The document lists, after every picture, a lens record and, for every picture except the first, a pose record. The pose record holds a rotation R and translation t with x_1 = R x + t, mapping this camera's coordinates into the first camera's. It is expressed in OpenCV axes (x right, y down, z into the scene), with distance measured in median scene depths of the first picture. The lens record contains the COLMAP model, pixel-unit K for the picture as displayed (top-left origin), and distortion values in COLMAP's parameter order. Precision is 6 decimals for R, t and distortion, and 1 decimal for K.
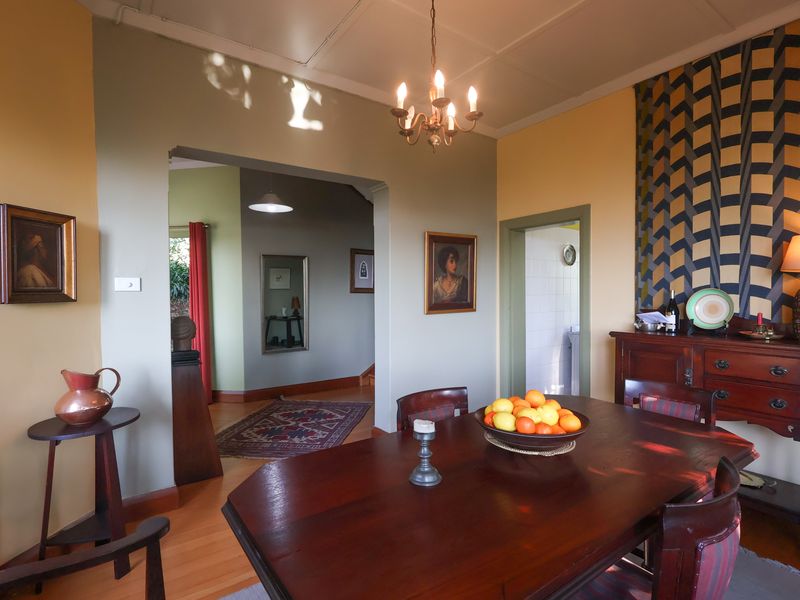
lens RADIAL K [[412.5, 0, 399.1], [0, 412.5, 299.5], [0, 0, 1]] dist [-0.000095, -0.000884]
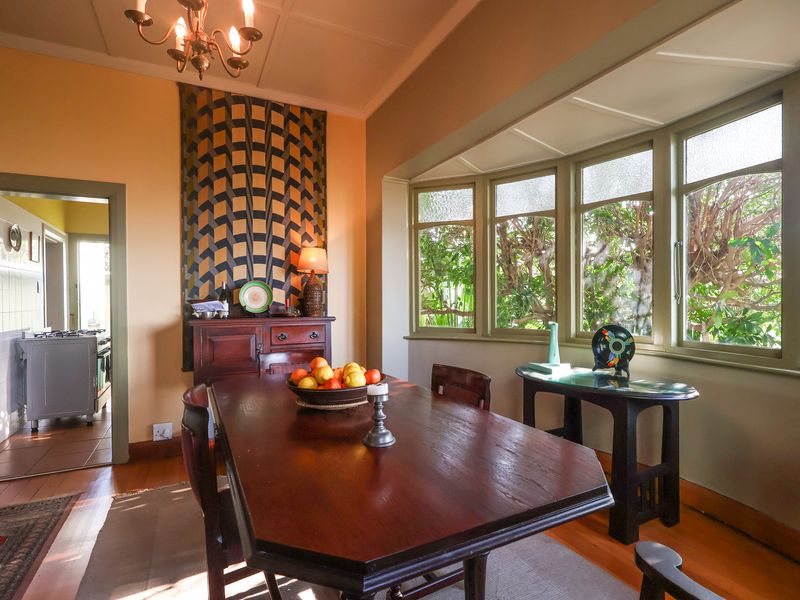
lens RADIAL K [[412.5, 0, 400.3], [0, 412.5, 299.6], [0, 0, 1]] dist [-0.000095, -0.000884]
pose [[0.154845, 0.000795, 0.987938, -0.401851], [0.021171, 0.999767, -0.004123, 0.042442], [-0.987712, 0.021554, 0.154792, 0.339513]]
